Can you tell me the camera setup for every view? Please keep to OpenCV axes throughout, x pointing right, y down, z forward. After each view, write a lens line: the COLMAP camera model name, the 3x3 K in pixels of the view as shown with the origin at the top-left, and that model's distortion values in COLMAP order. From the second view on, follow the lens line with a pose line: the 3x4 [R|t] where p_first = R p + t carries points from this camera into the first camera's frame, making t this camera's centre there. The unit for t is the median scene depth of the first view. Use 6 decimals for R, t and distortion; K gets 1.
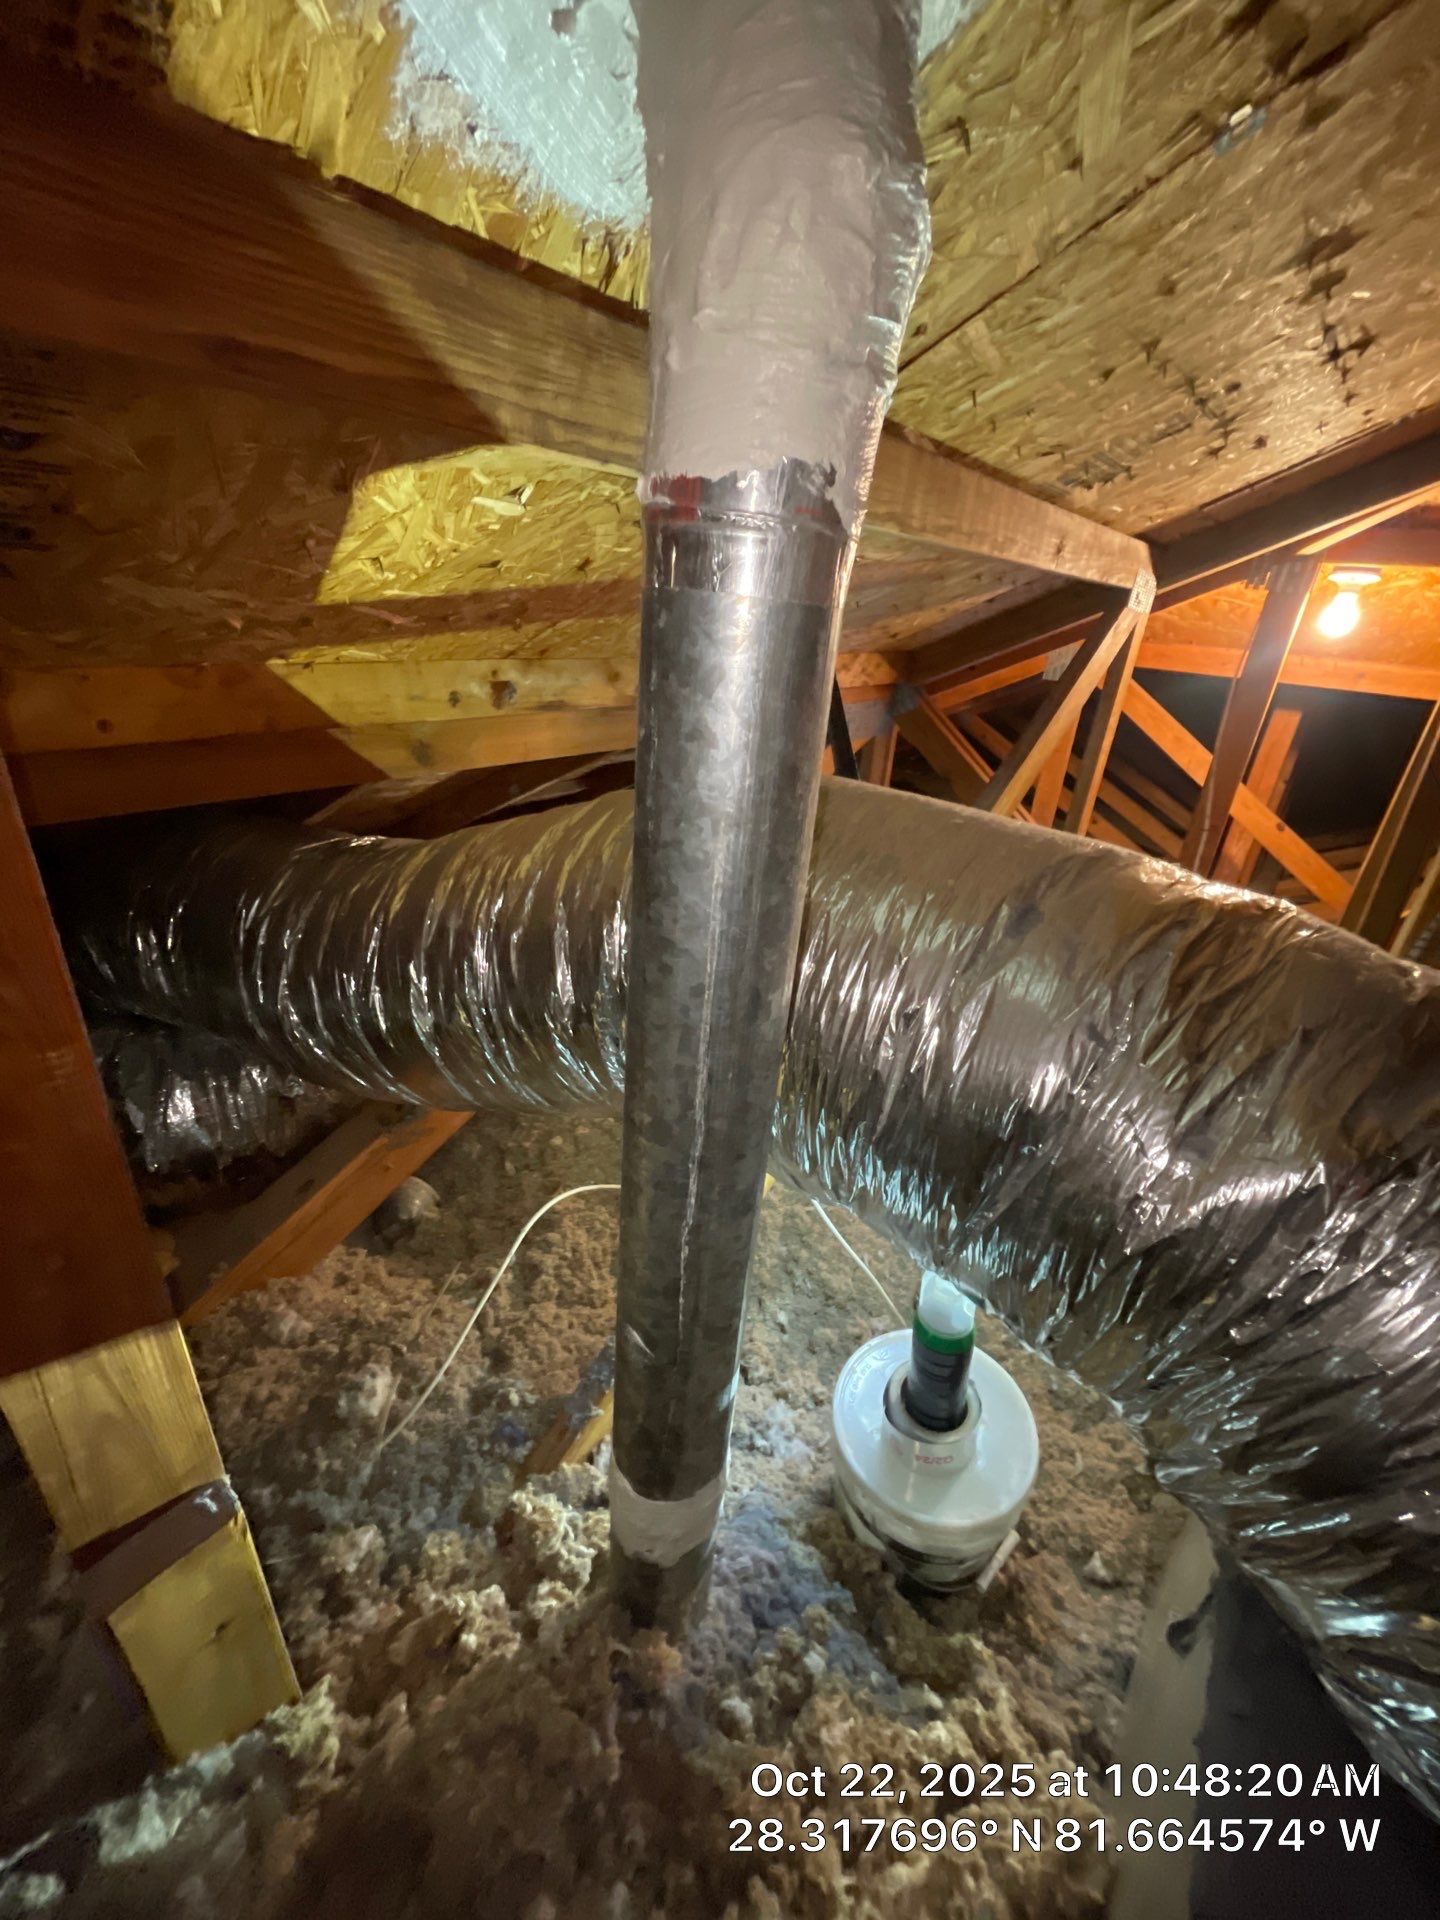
lens RADIAL K [[769.7, 0, 717.8], [0, 769.7, 959.0], [0, 0, 1]] dist [-0.000717, -0.000063]
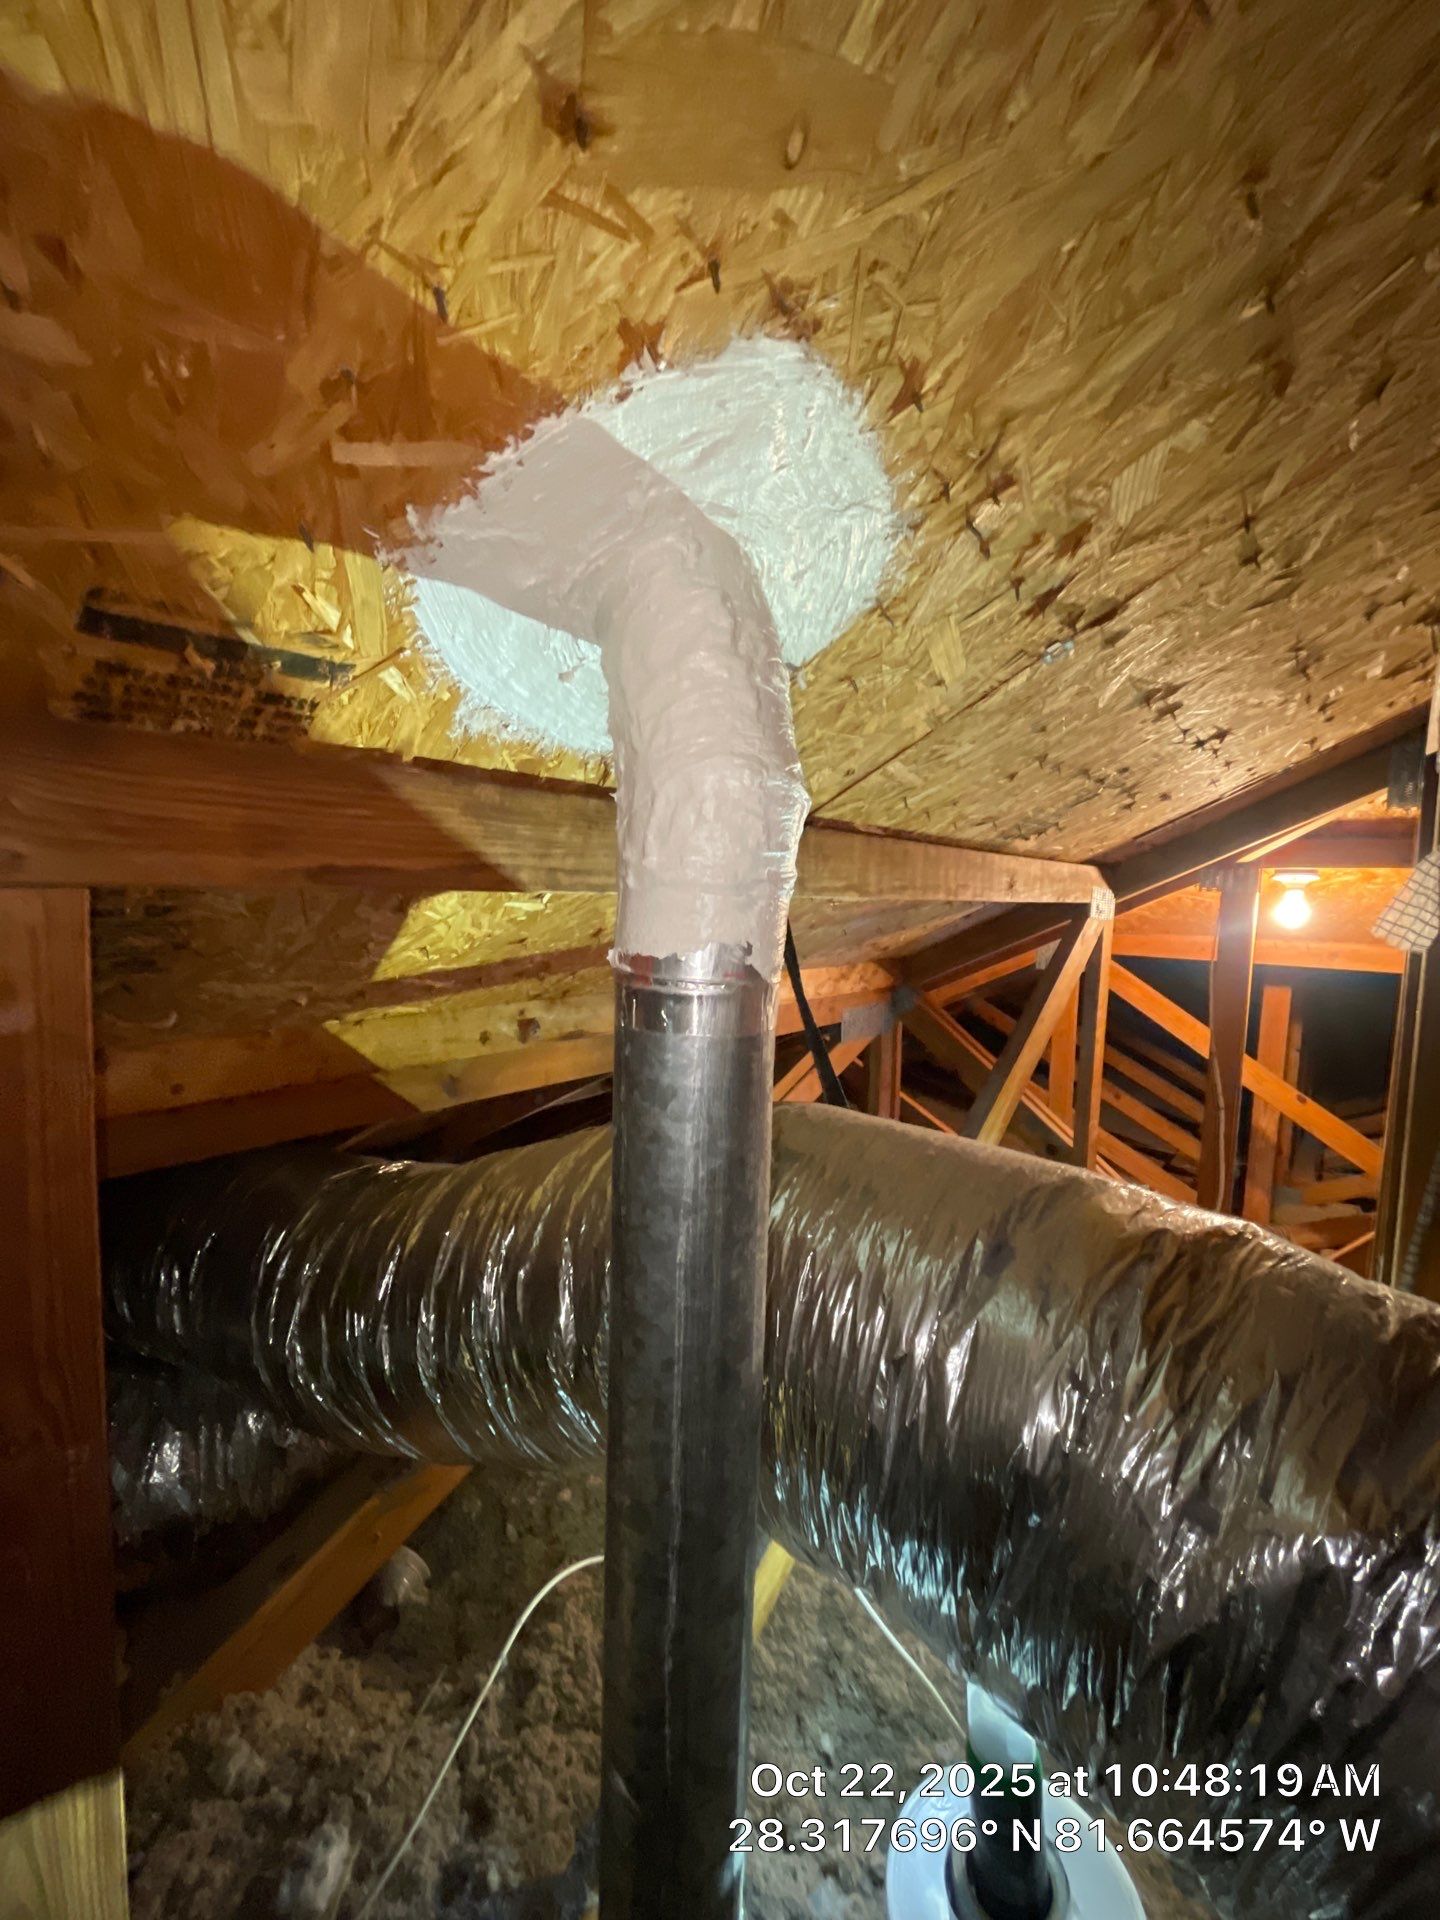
lens RADIAL K [[769.7, 0, 719.0], [0, 769.7, 961.8], [0, 0, 1]] dist [-0.000717, -0.000063]
pose [[0.998371, -0.047614, -0.031442, 0.050027], [0.033768, 0.937236, -0.347057, -0.052270], [0.045993, 0.345430, 0.937317, -0.093606]]
